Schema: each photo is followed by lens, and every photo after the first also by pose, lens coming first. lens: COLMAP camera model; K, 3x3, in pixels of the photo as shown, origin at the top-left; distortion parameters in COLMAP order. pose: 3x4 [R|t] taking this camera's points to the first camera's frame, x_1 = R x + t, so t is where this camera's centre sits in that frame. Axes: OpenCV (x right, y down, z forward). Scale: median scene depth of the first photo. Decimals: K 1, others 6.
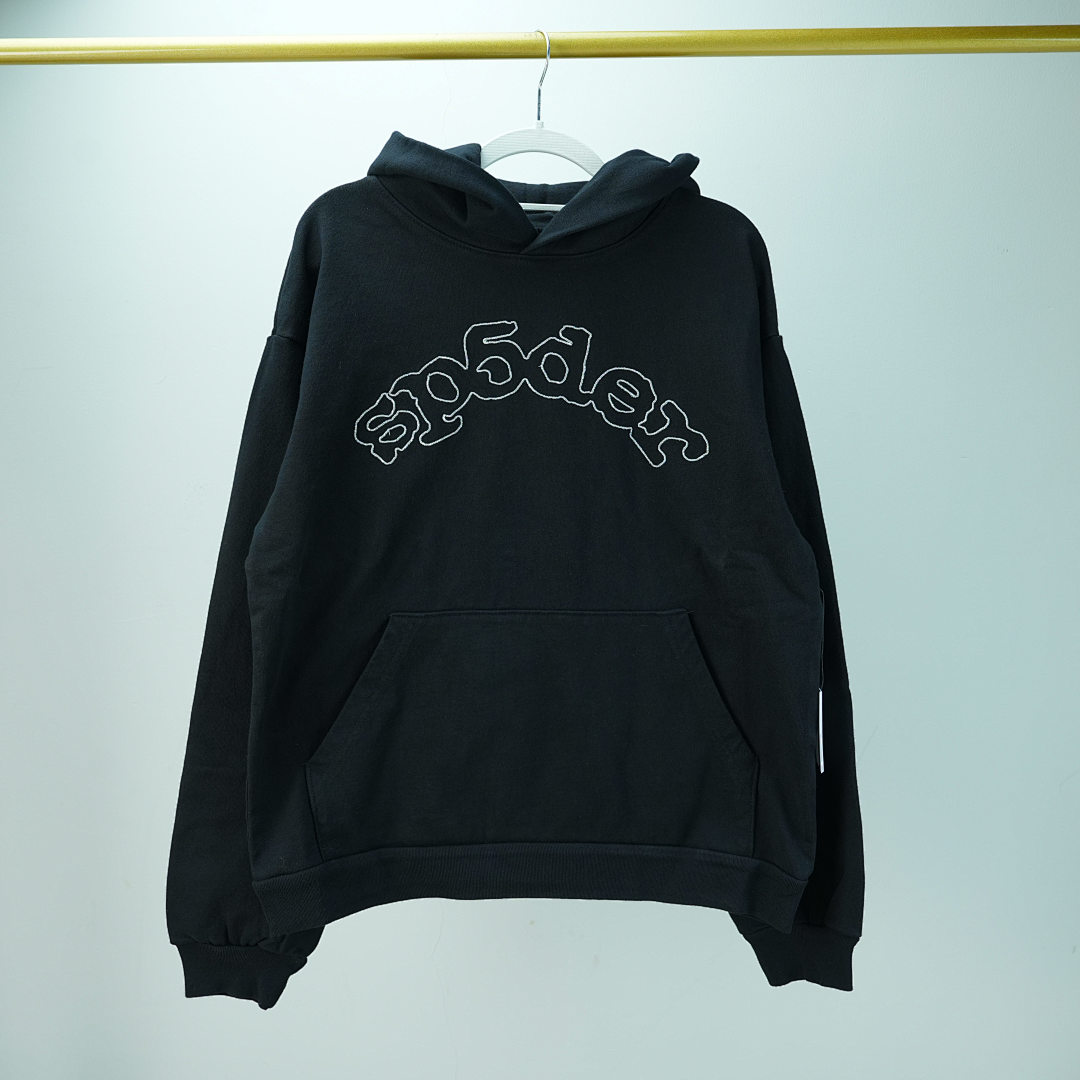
lens RADIAL K [[1173.4, 0, 544.8], [0, 1173.4, 539.9], [0, 0, 1]] dist [0.005053, 0.000000]
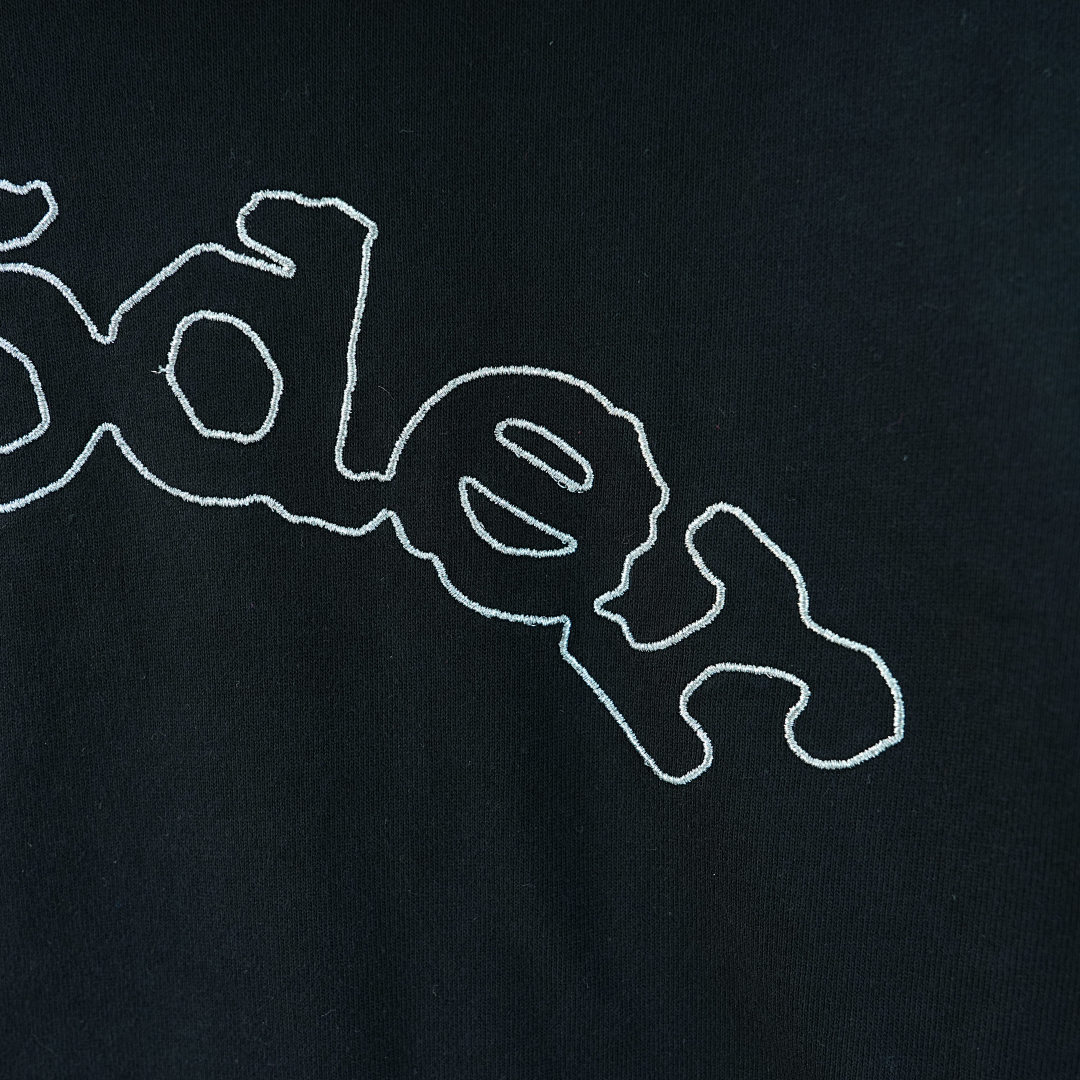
lens RADIAL K [[1173.4, 0, 540.7], [0, 1173.4, 540.8], [0, 0, 1]] dist [0.005053, 0.000000]
pose [[0.992139, -0.010915, -0.124663, 0.099031], [0.011609, 0.999921, 0.004838, -0.113088], [0.124600, -0.006248, 0.992187, 0.768247]]
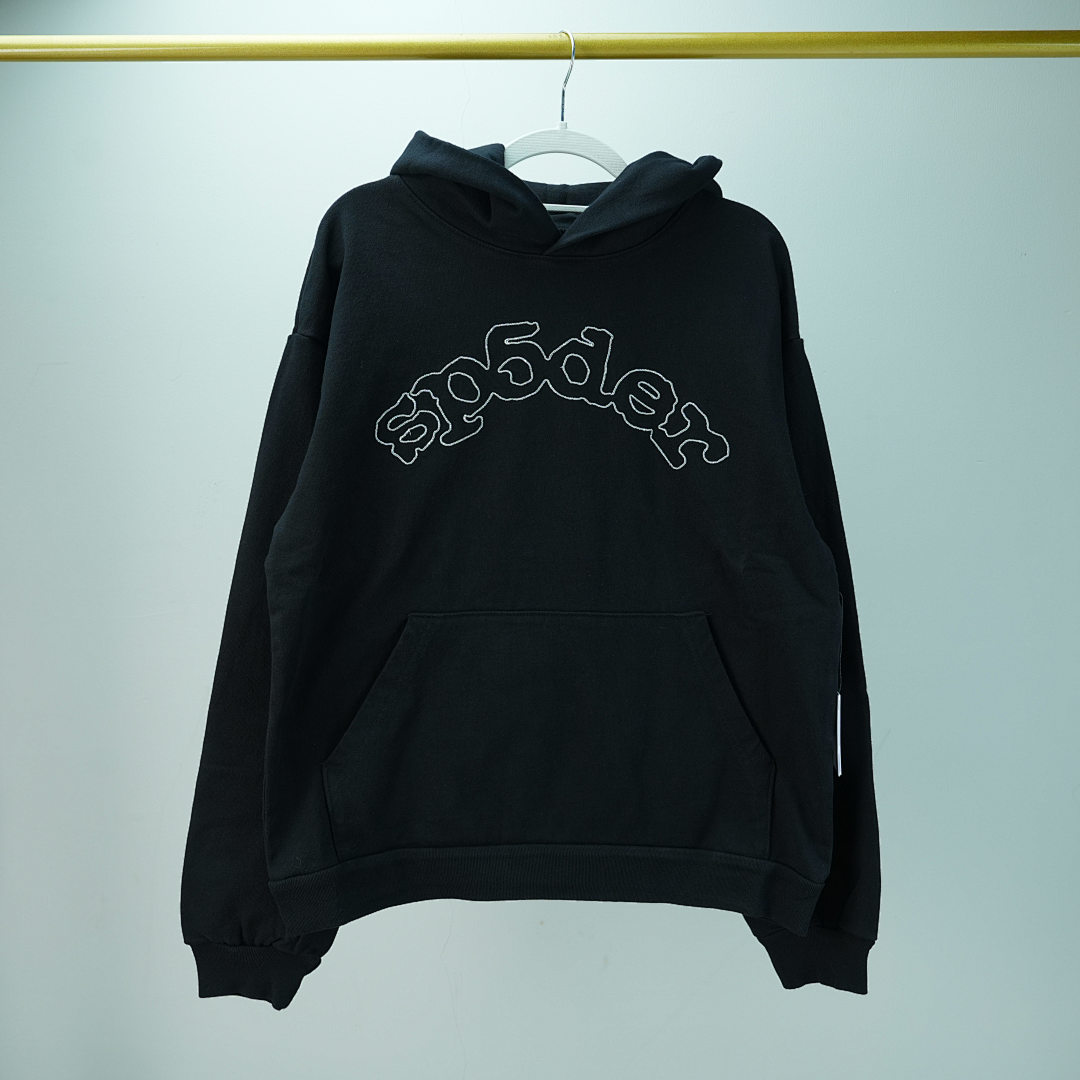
lens RADIAL K [[1173.4, 0, 539.8], [0, 1173.4, 540.0], [0, 0, 1]] dist [0.005053, 0.000000]
pose [[0.999970, 0.006661, 0.003993, -0.025232], [-0.006658, 0.999978, -0.000811, -0.000022], [-0.003998, 0.000784, 0.999992, 0.001168]]
